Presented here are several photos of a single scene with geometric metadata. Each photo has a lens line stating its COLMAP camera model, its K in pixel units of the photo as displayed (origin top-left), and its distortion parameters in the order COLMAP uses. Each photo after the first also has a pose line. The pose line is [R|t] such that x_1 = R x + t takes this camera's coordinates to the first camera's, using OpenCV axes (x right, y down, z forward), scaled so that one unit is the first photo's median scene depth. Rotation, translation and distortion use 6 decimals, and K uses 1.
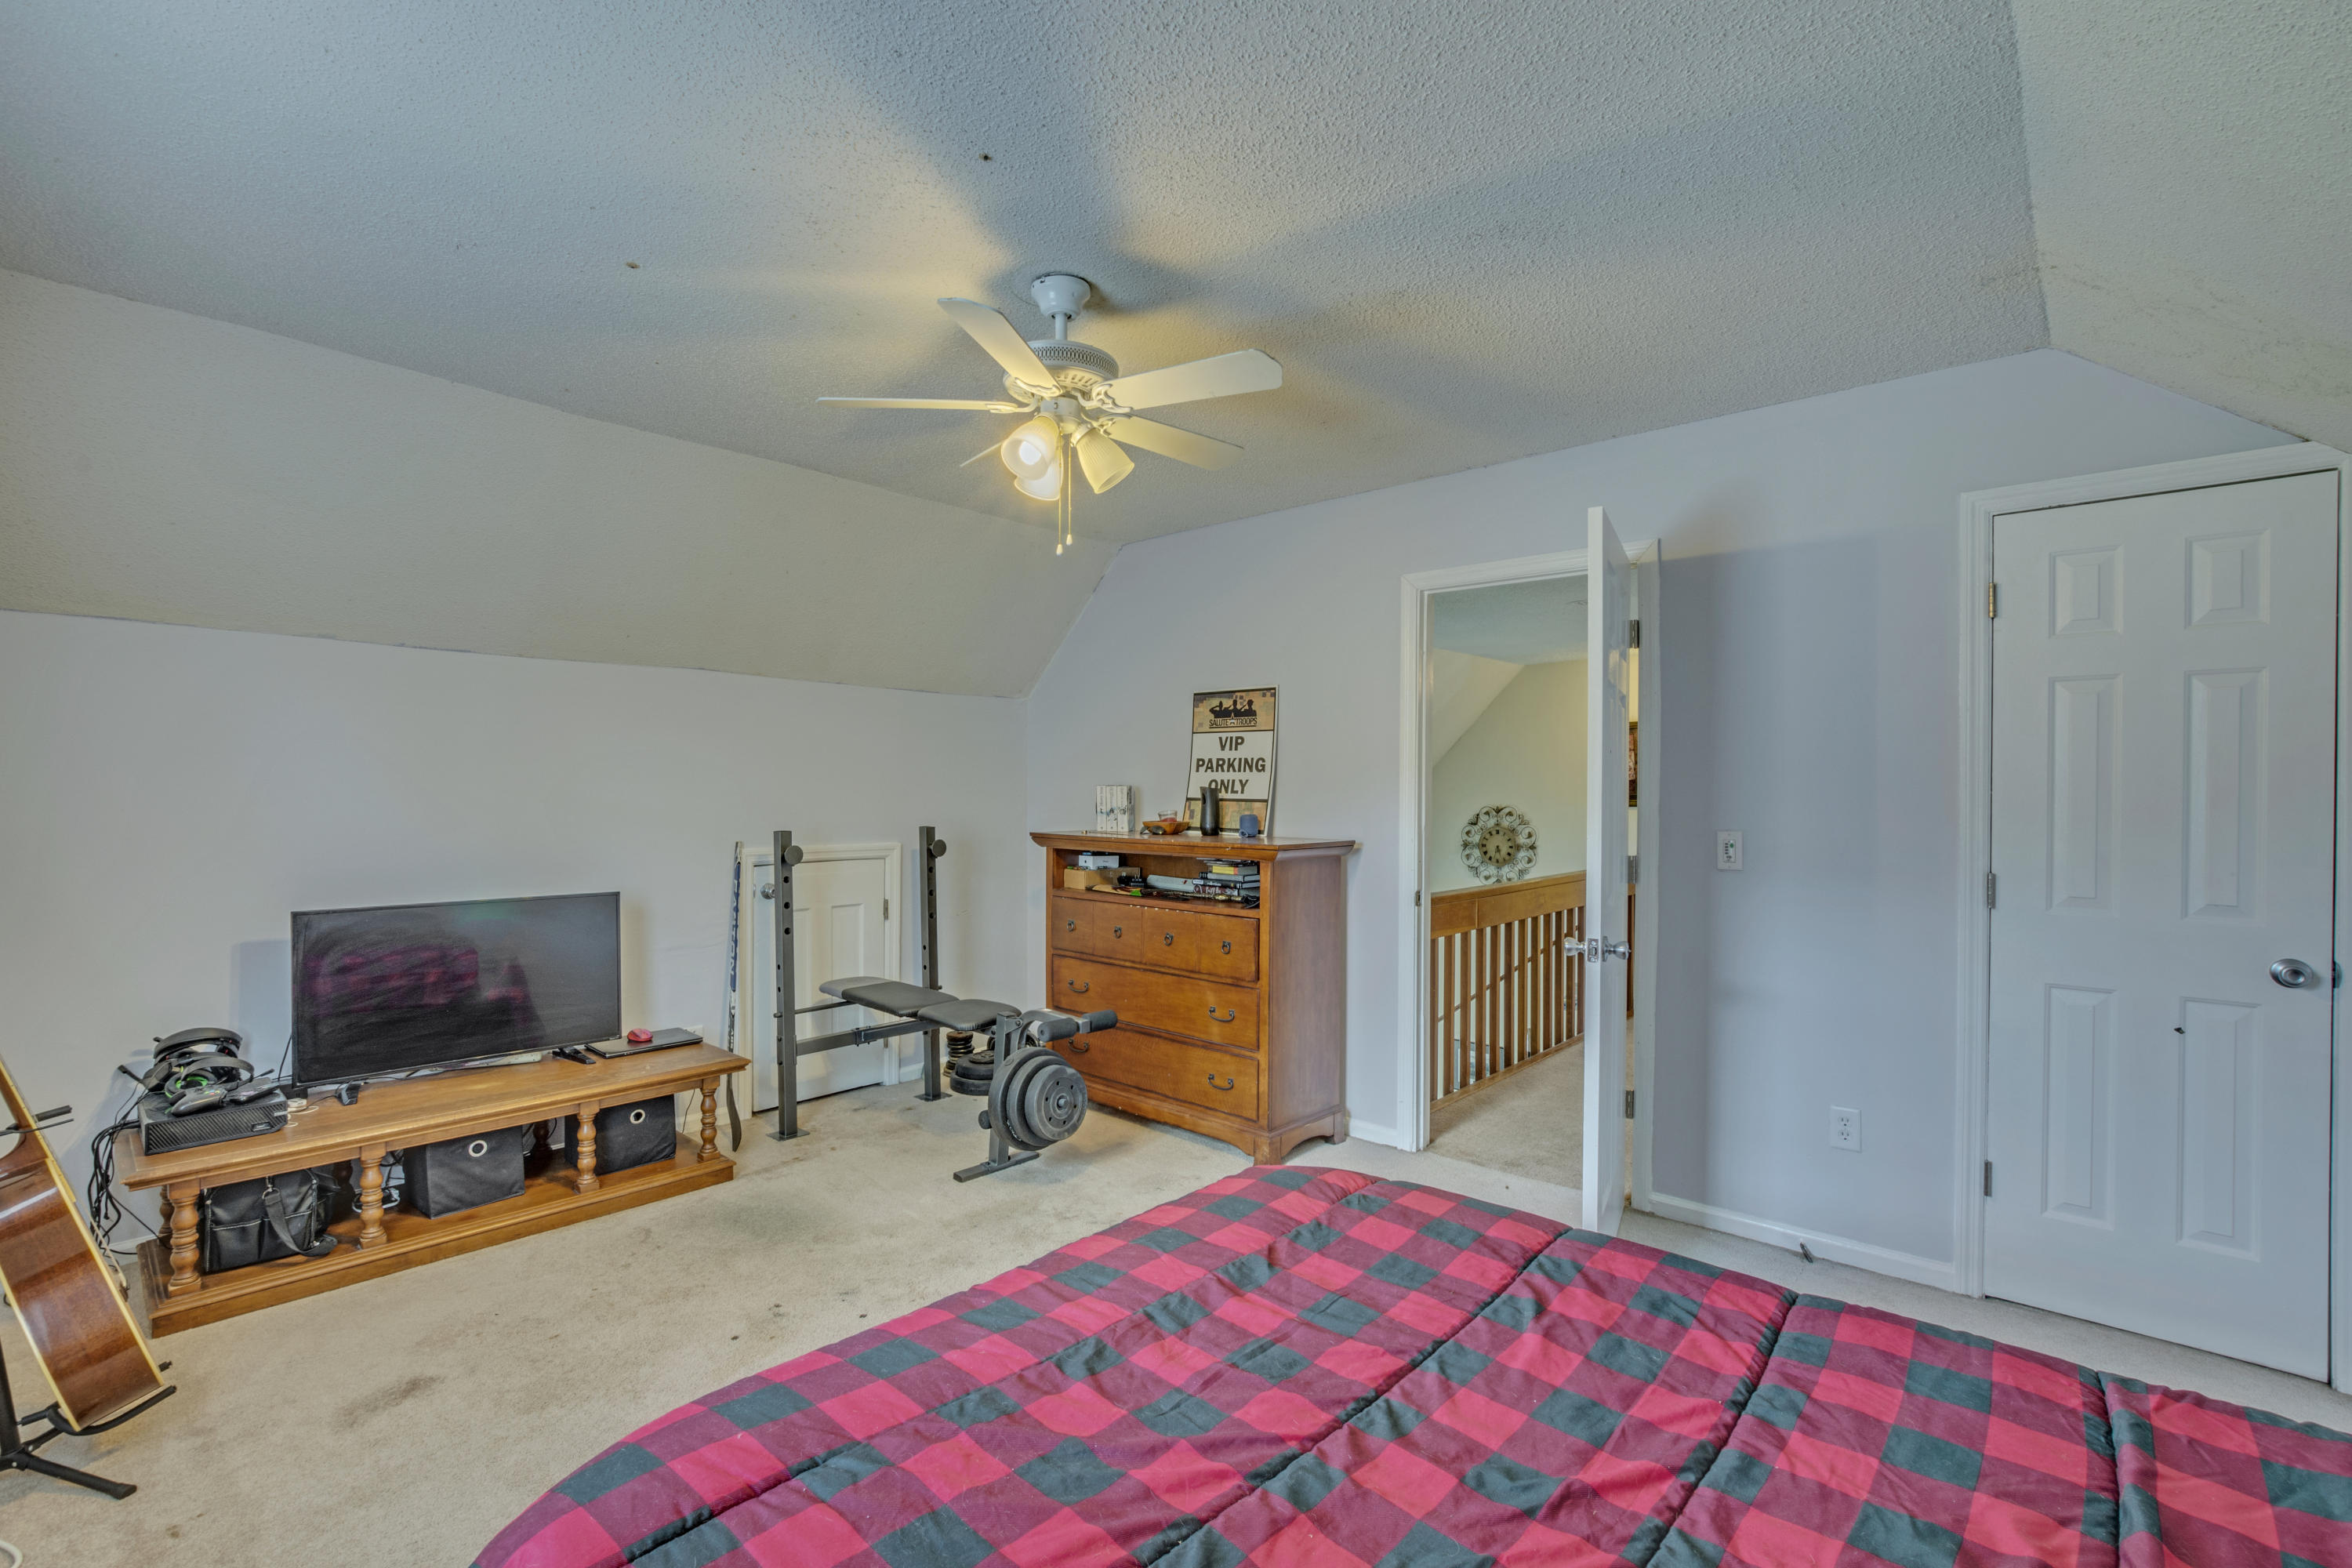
lens RADIAL K [[1049.1, 0, 1173.2], [0, 1049.1, 777.9], [0, 0, 1]] dist [-0.029193, -0.000081]
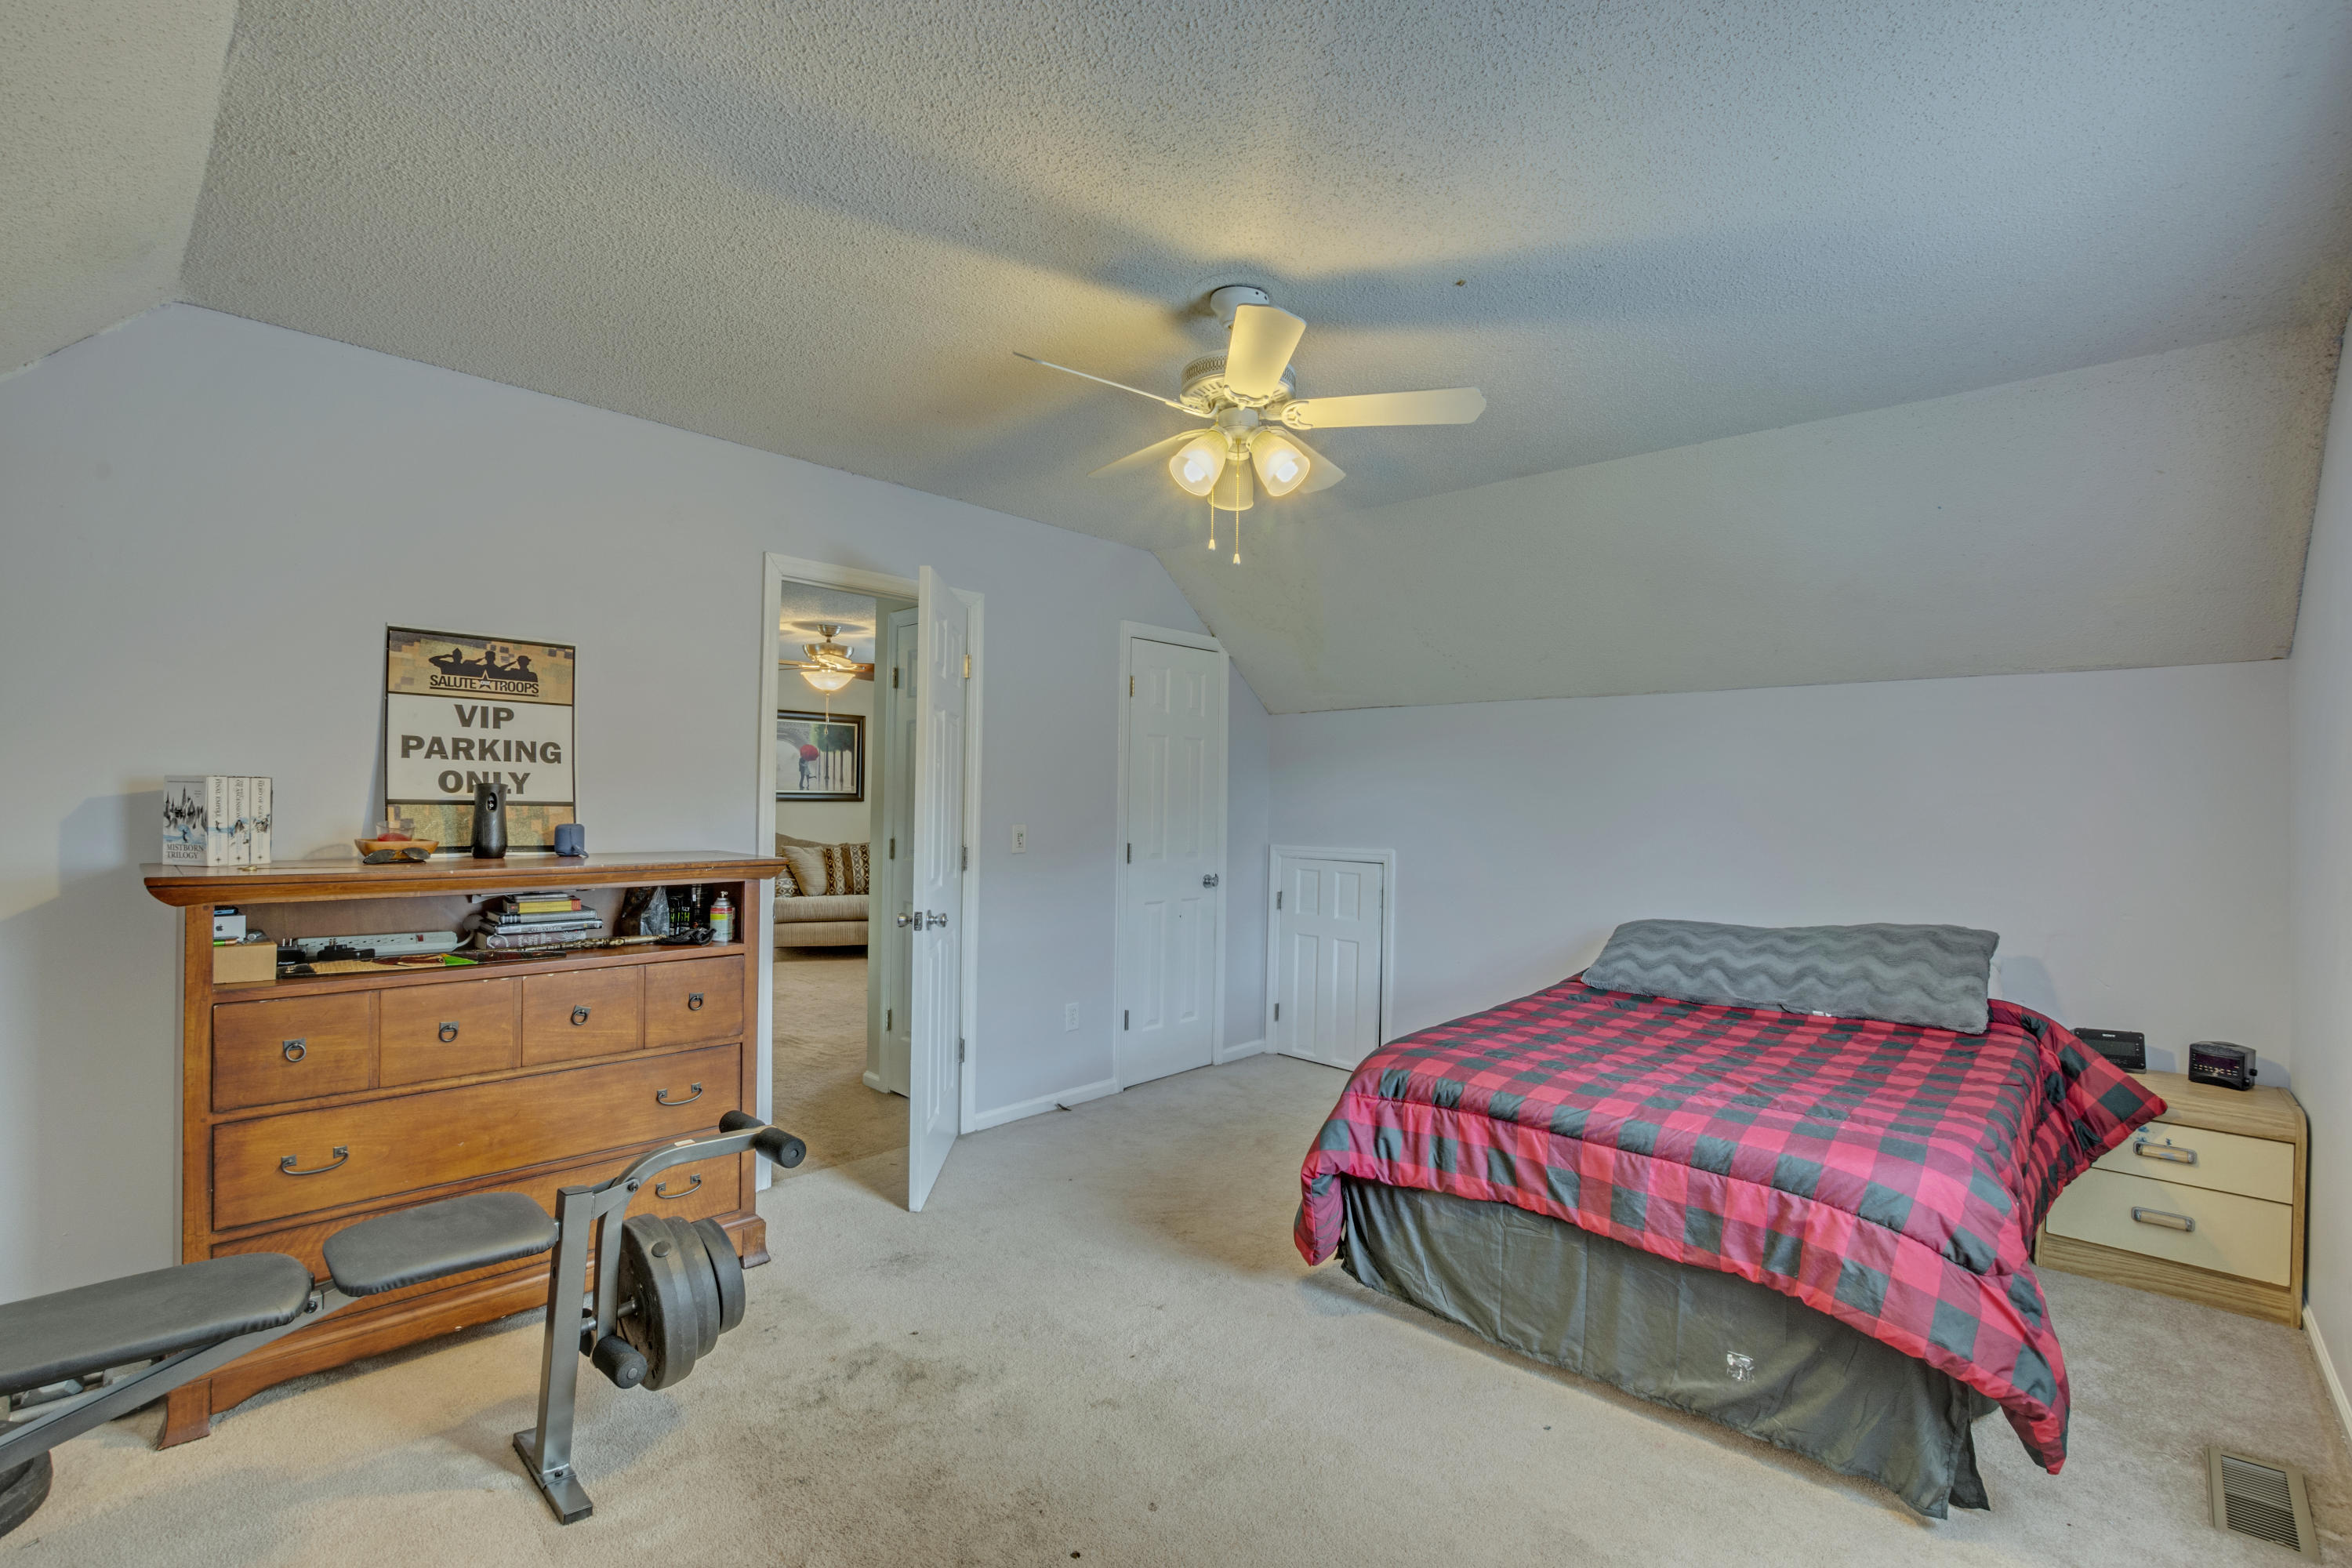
lens RADIAL K [[1049.1, 0, 1173.2], [0, 1049.1, 777.9], [0, 0, 1]] dist [-0.029193, -0.000081]
pose [[-0.002738, 0.014573, 0.999890, -0.602579], [-0.025853, 0.999559, -0.014639, 0.003764], [-0.999662, -0.025891, -0.002360, 0.575691]]
